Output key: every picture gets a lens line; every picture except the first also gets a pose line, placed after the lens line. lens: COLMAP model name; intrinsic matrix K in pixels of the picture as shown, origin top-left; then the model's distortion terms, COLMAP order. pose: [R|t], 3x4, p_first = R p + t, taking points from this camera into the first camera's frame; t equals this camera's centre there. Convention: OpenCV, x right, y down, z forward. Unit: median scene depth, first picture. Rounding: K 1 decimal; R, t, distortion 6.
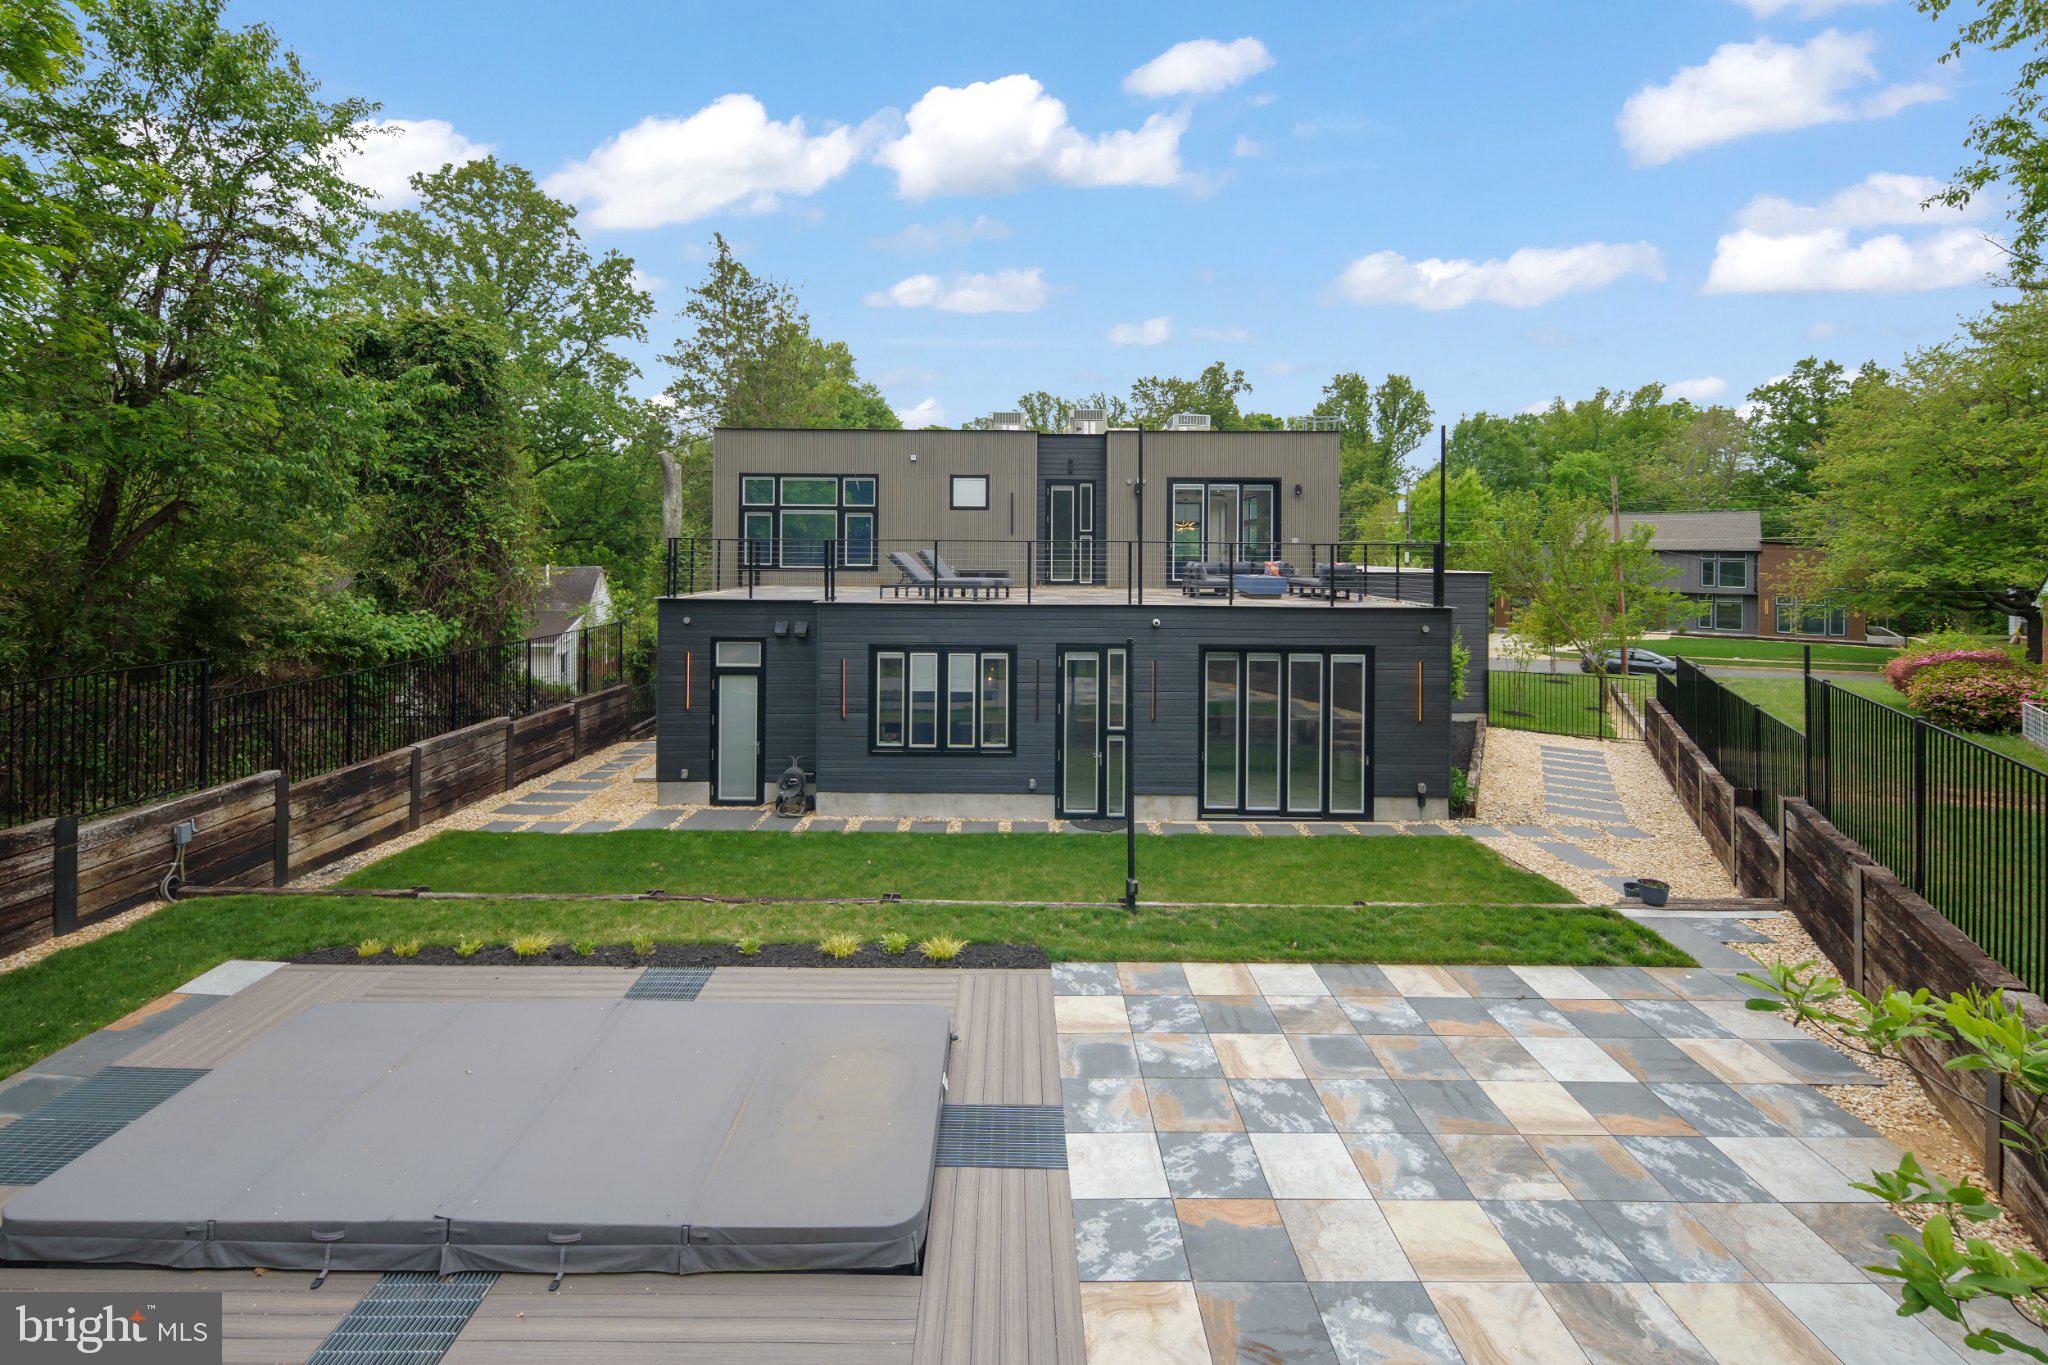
lens RADIAL K [[905.0, 0, 1012.0], [0, 905.0, 535.0], [0, 0, 1]] dist [0.003219, -0.001216]
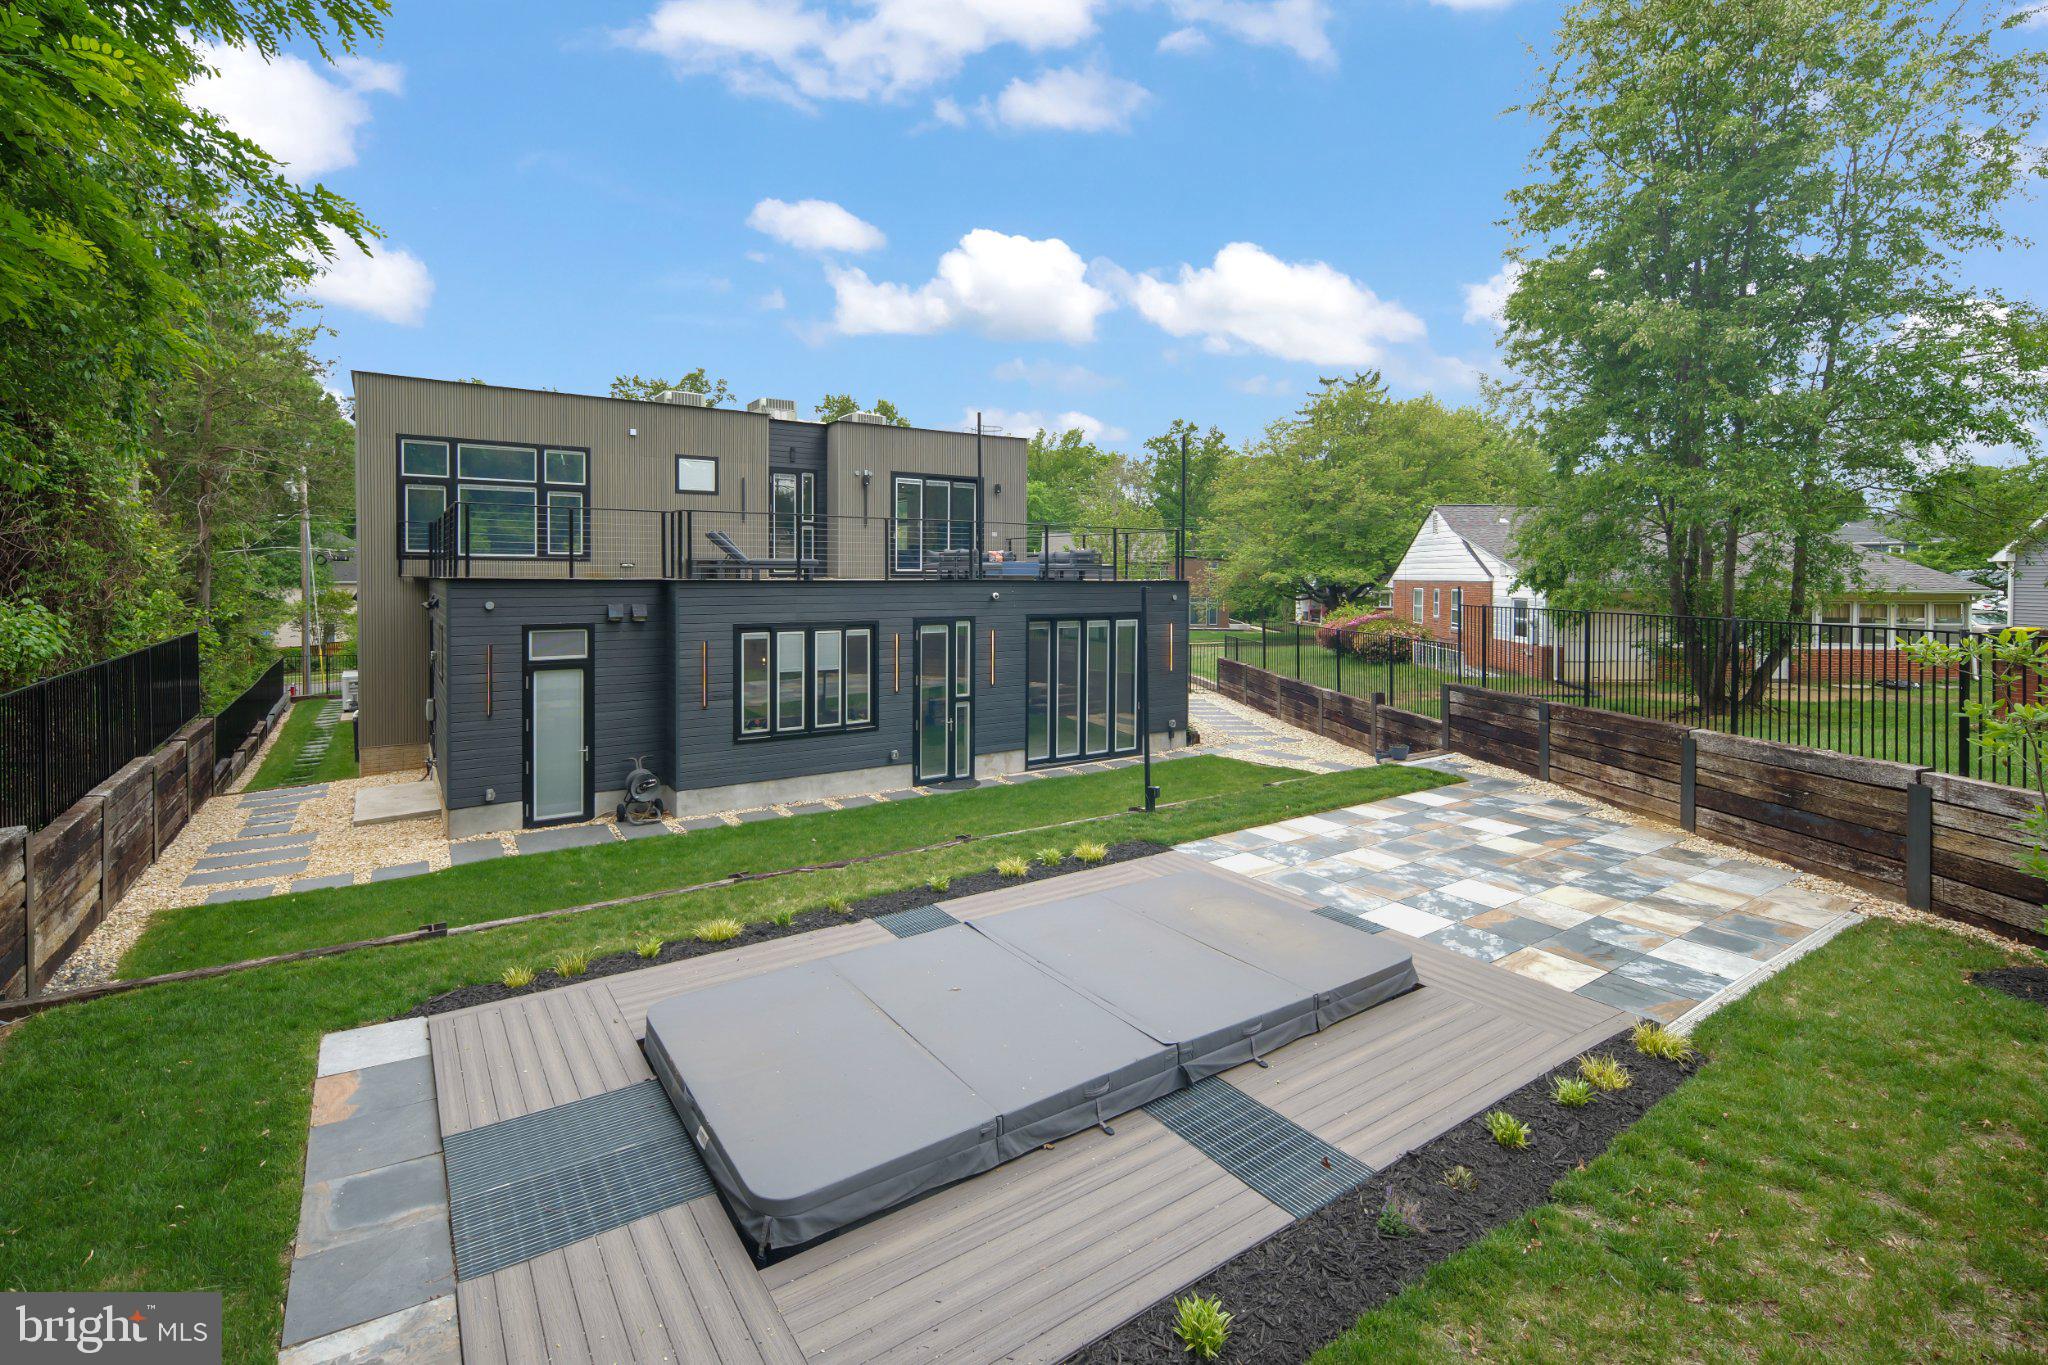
lens RADIAL K [[932.1, 0, 1005.2], [0, 932.1, 585.2], [0, 0, 1]] dist [0.001616, -0.001457]
pose [[0.830661, -0.010436, 0.556681, -0.455564], [-0.006374, 0.999581, 0.028249, 0.051701], [-0.556742, -0.027013, 0.830246, 0.058868]]
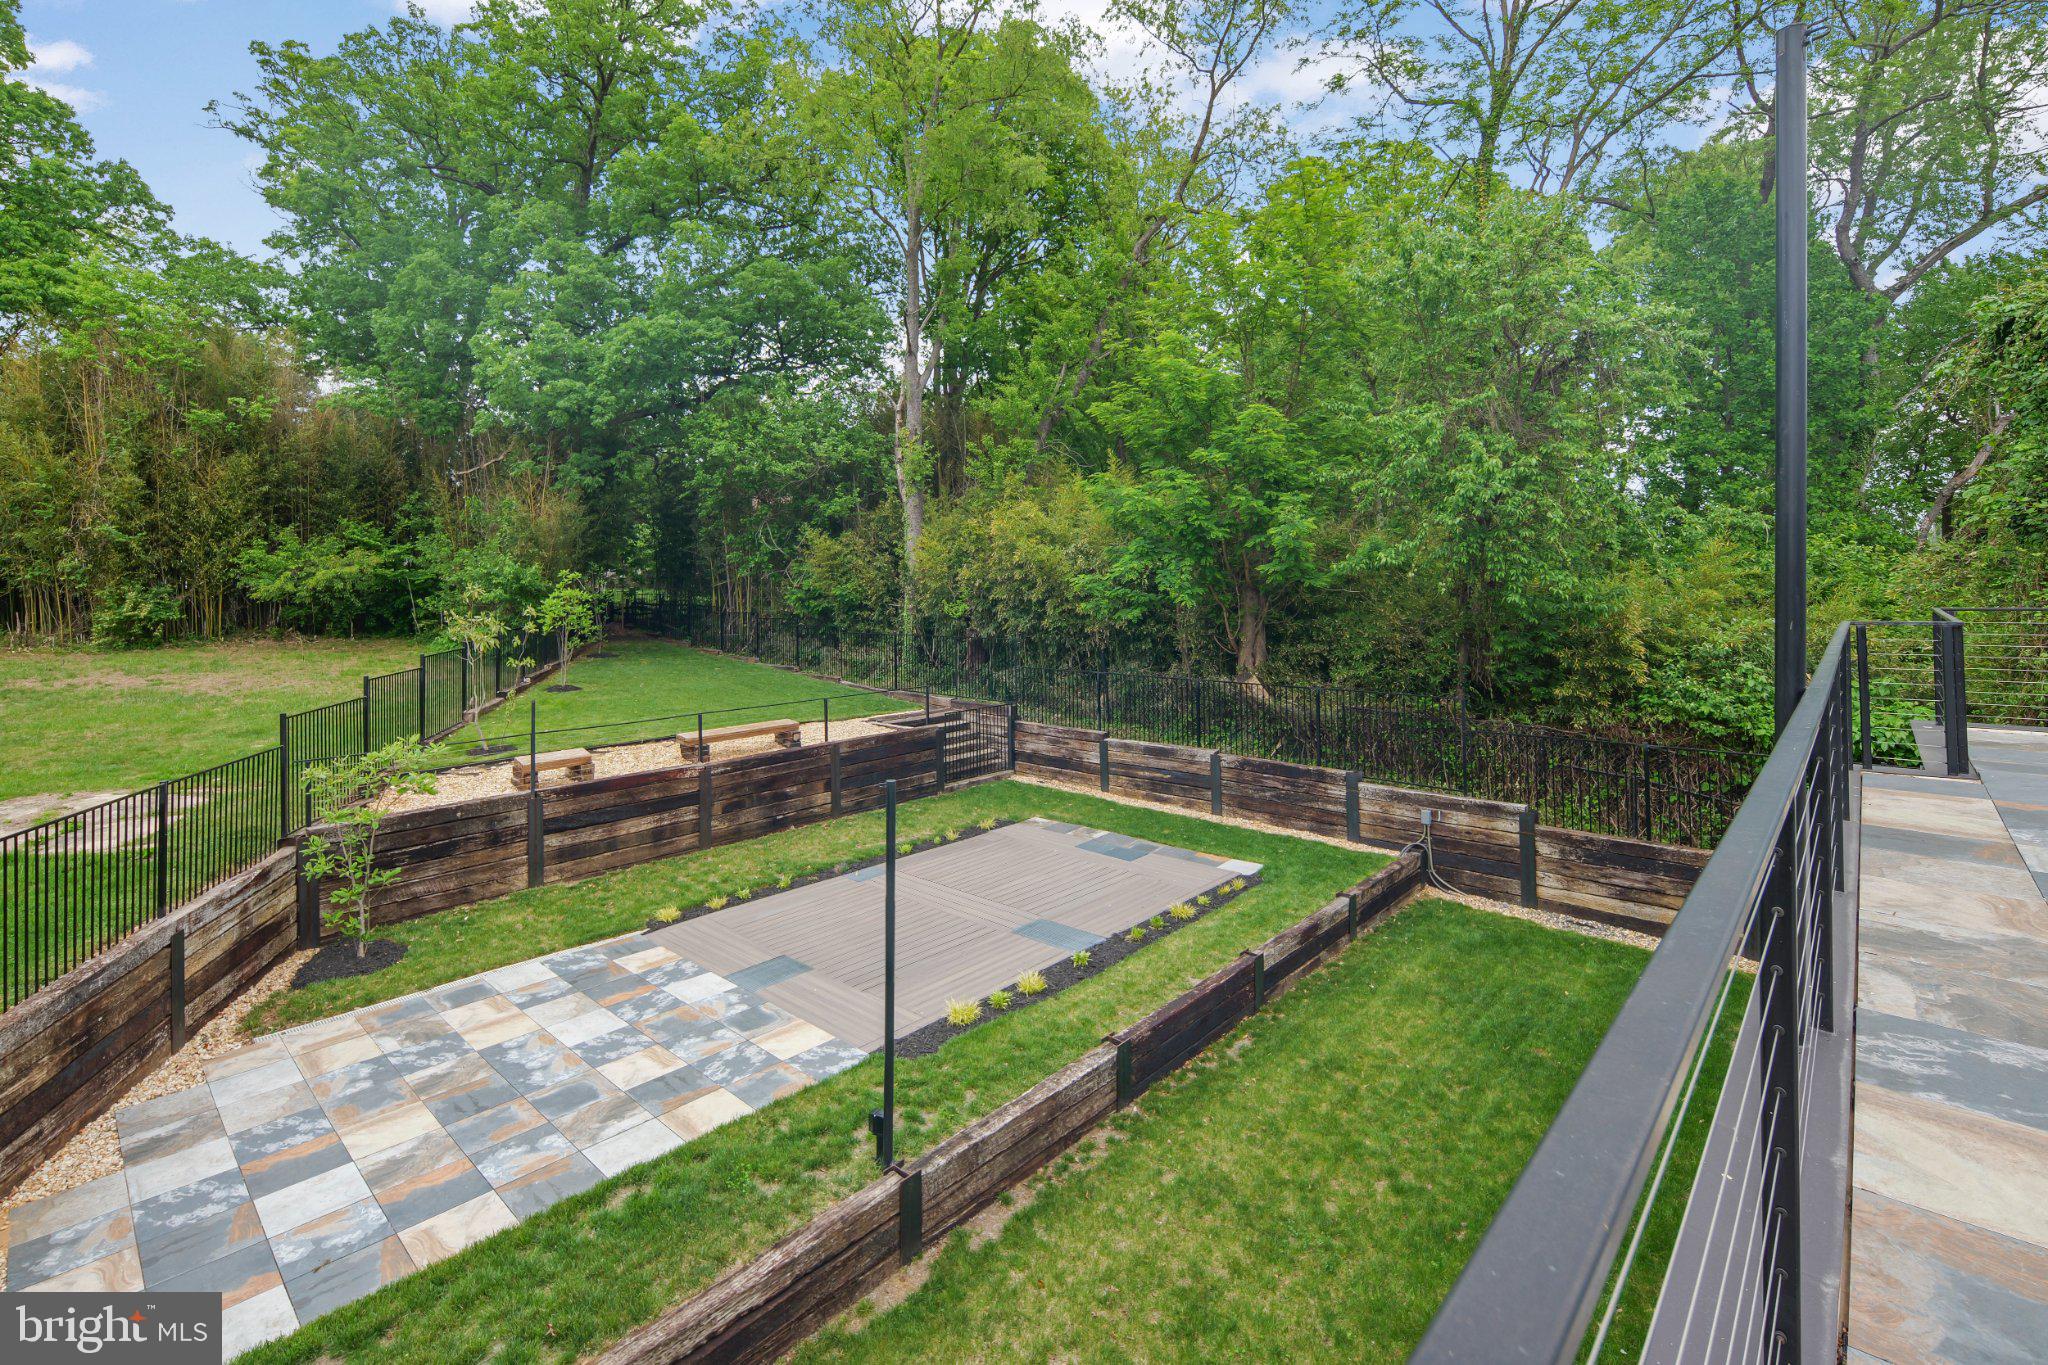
lens RADIAL K [[916.0, 0, 1026.3], [0, 916.0, 573.8], [0, 0, 1]] dist [0.007950, -0.005995]
pose [[-0.673469, -0.008169, -0.739170, 0.379906], [0.023182, 0.999214, -0.032164, -0.012619], [0.738852, -0.038797, -0.672750, 1.015587]]
